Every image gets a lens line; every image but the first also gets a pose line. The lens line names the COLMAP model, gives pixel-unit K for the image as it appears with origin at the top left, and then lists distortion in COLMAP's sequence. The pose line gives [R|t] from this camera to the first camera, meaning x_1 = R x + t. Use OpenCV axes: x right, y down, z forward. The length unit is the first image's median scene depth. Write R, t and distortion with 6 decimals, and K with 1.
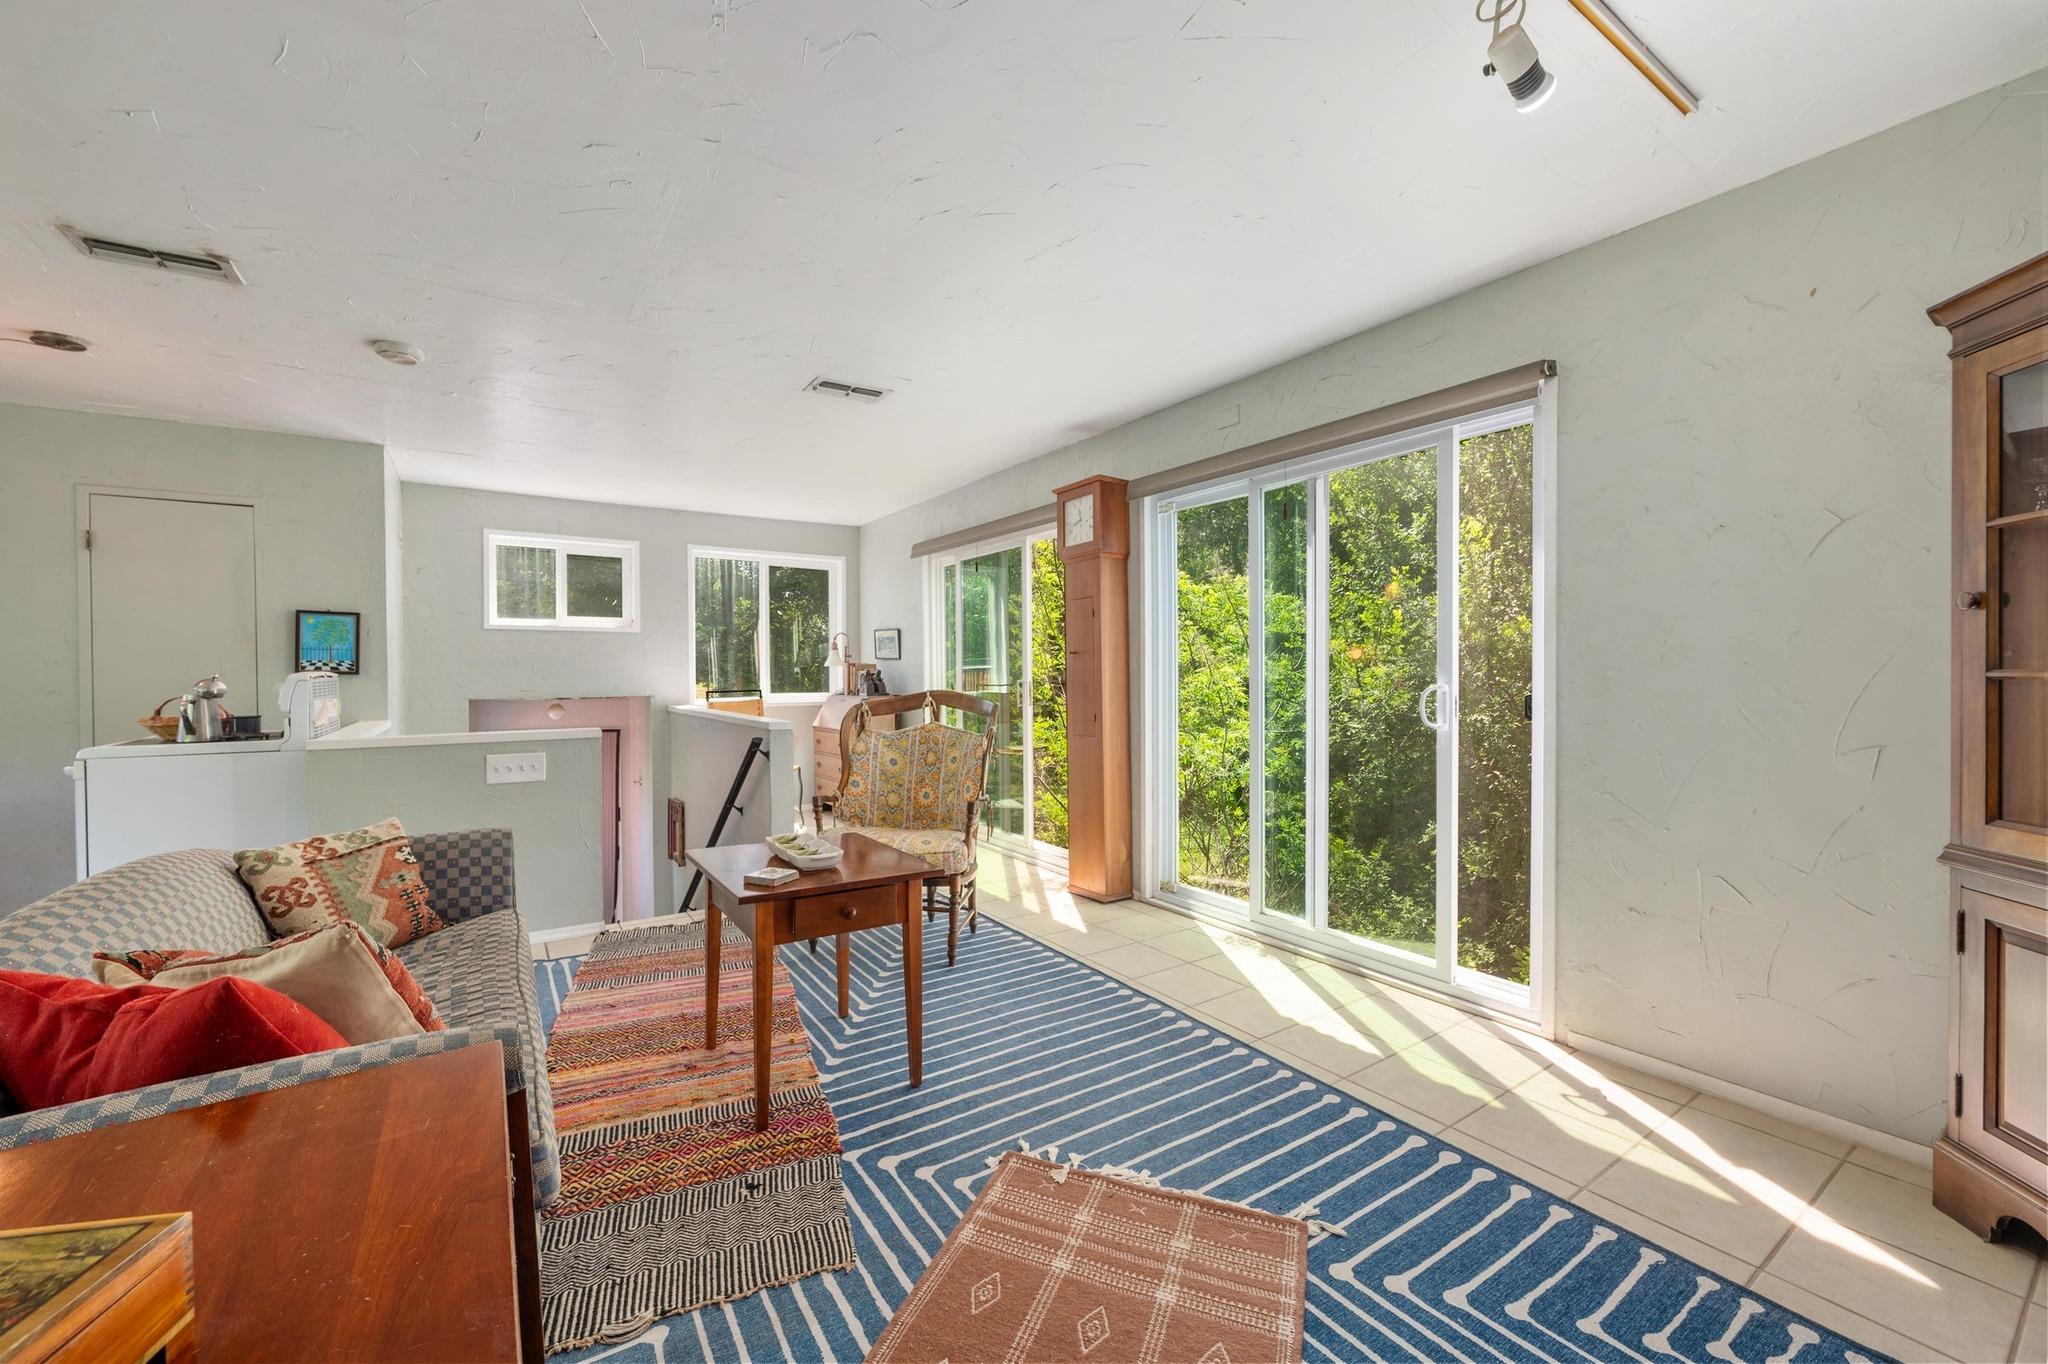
lens RADIAL K [[807.7, 0, 1022.9], [0, 807.7, 687.1], [0, 0, 1]] dist [-0.005203, 0.000442]
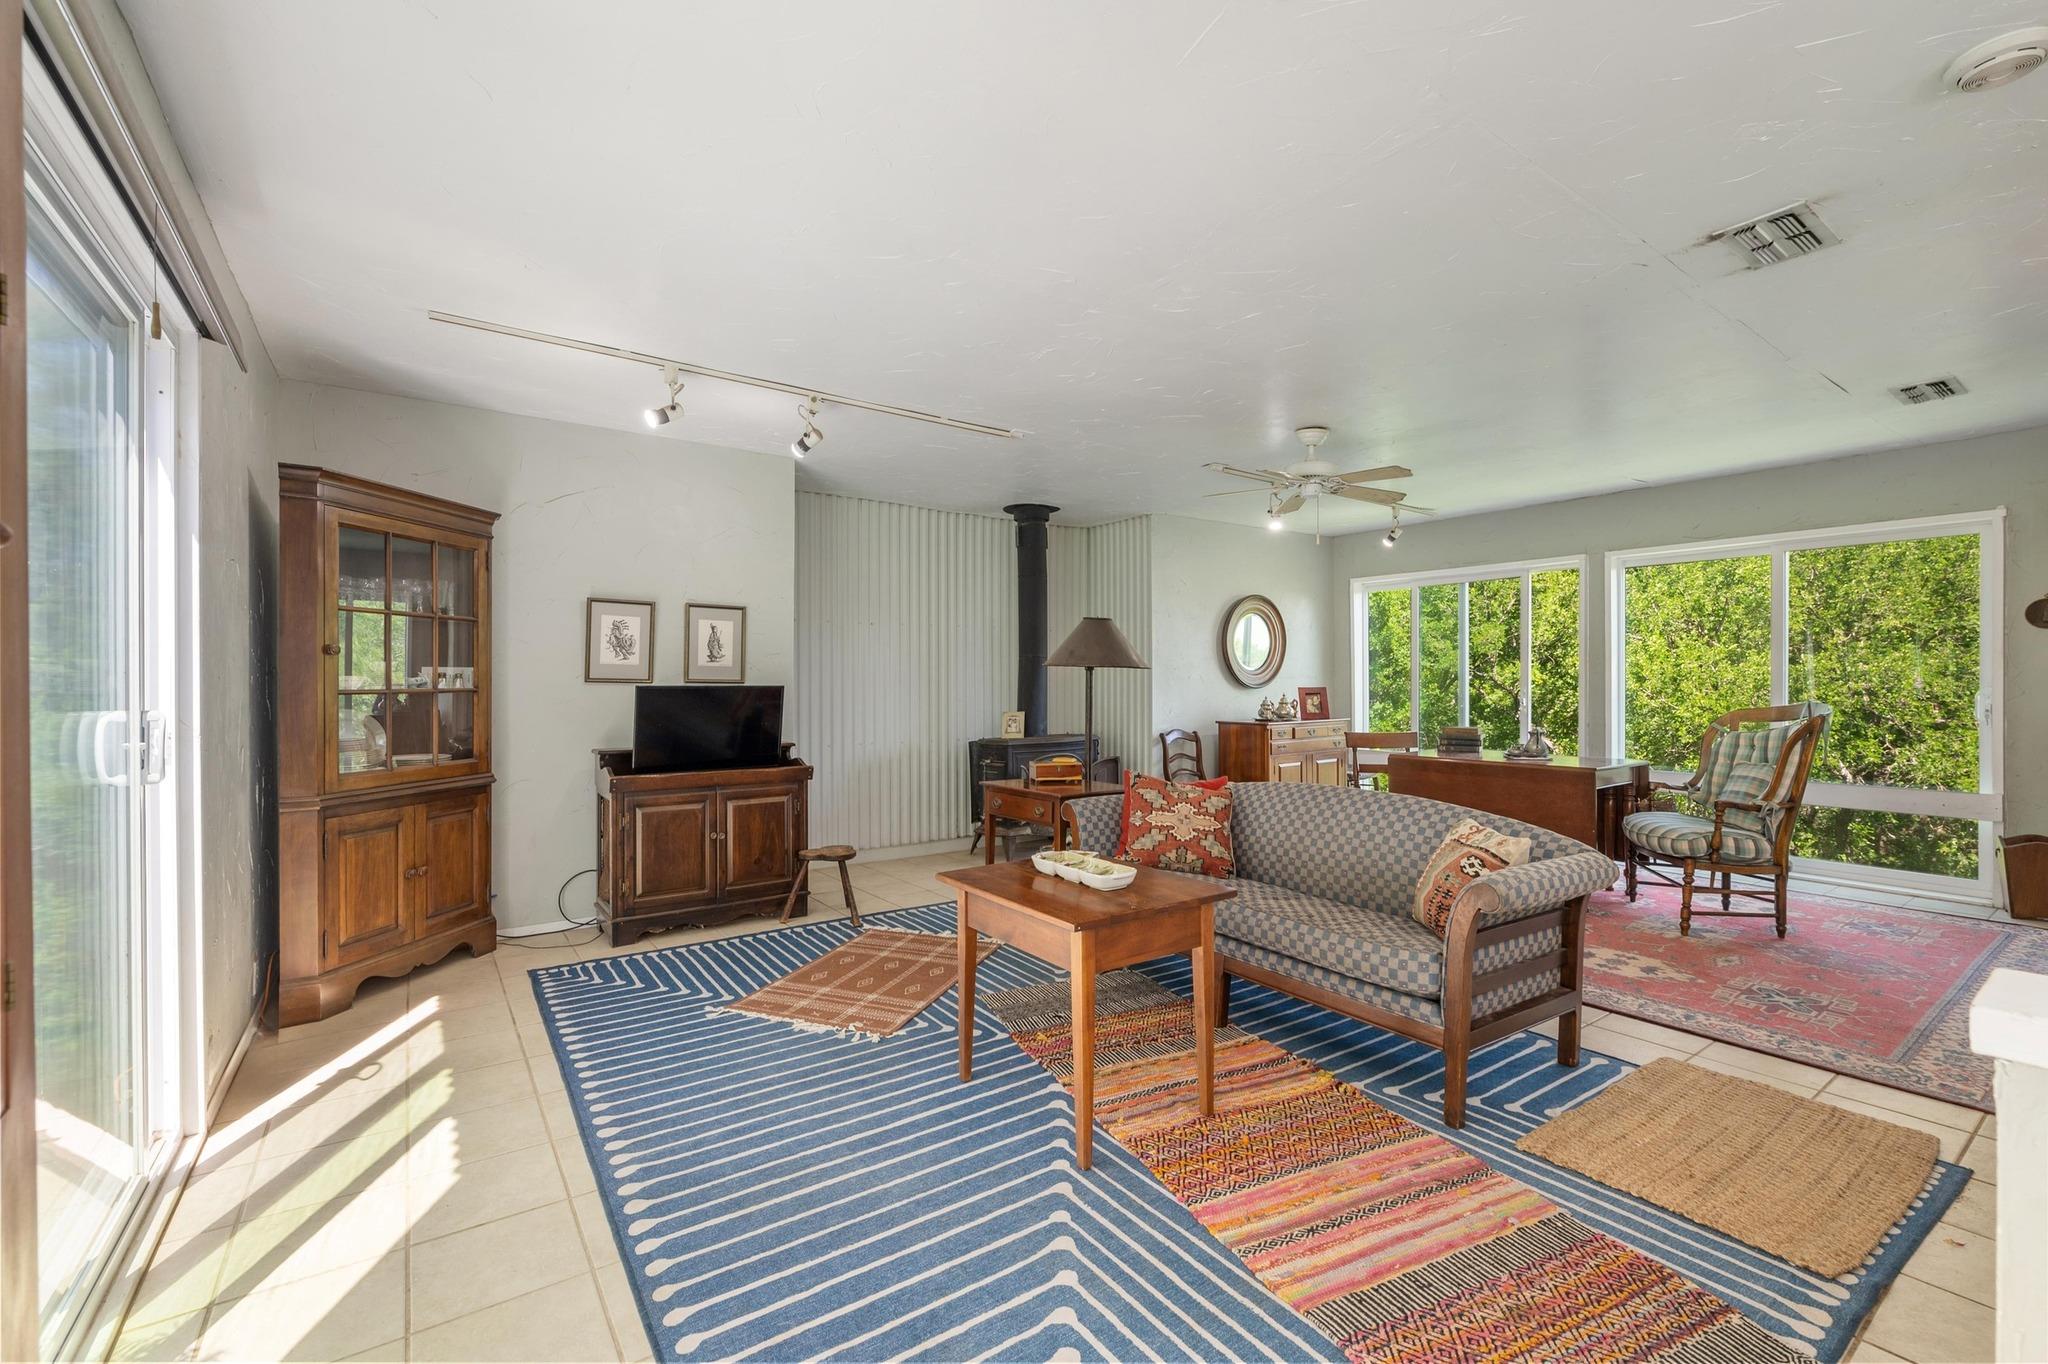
lens RADIAL K [[864.2, 0, 1024.0], [0, 864.2, 682.0], [0, 0, 1]] dist [-0.000354, 0.000486]
pose [[-0.999587, 0.005177, -0.028278, -0.136536], [0.004752, 0.999875, 0.015058, -0.031580], [0.028352, 0.014918, -0.999487, 1.603761]]
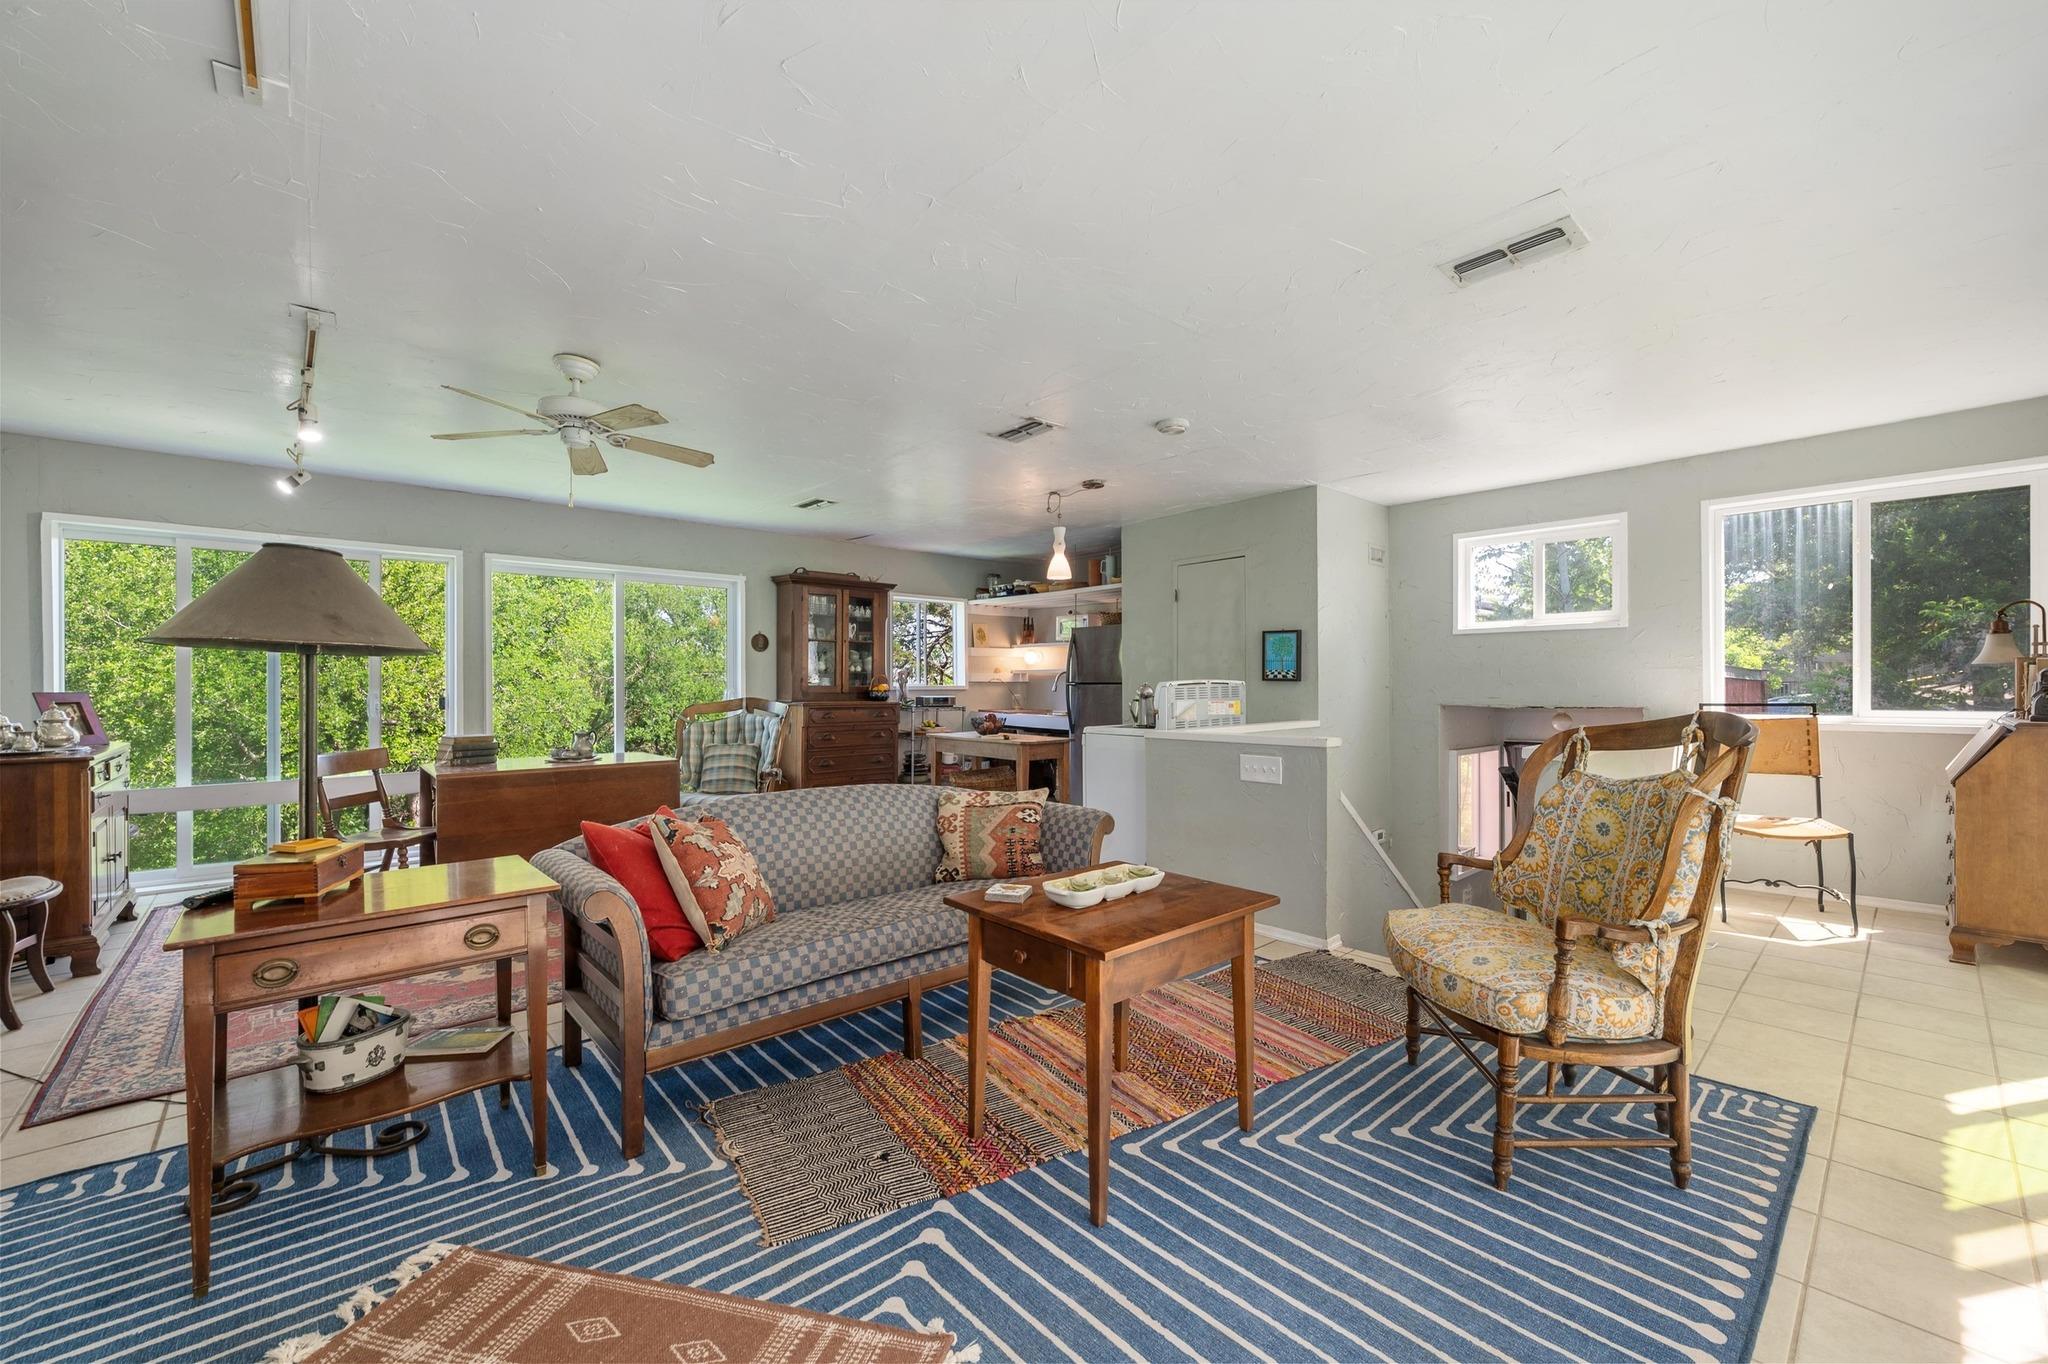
lens RADIAL K [[814.4, 0, 1024.0], [0, 814.4, 682.0], [0, 0, 1]] dist [-0.005453, 0.000329]
pose [[0.141379, 0.000513, -0.989955, 0.466938], [-0.012451, 0.999922, -0.001260, -0.012132], [0.989877, 0.012504, 0.141374, 0.616226]]
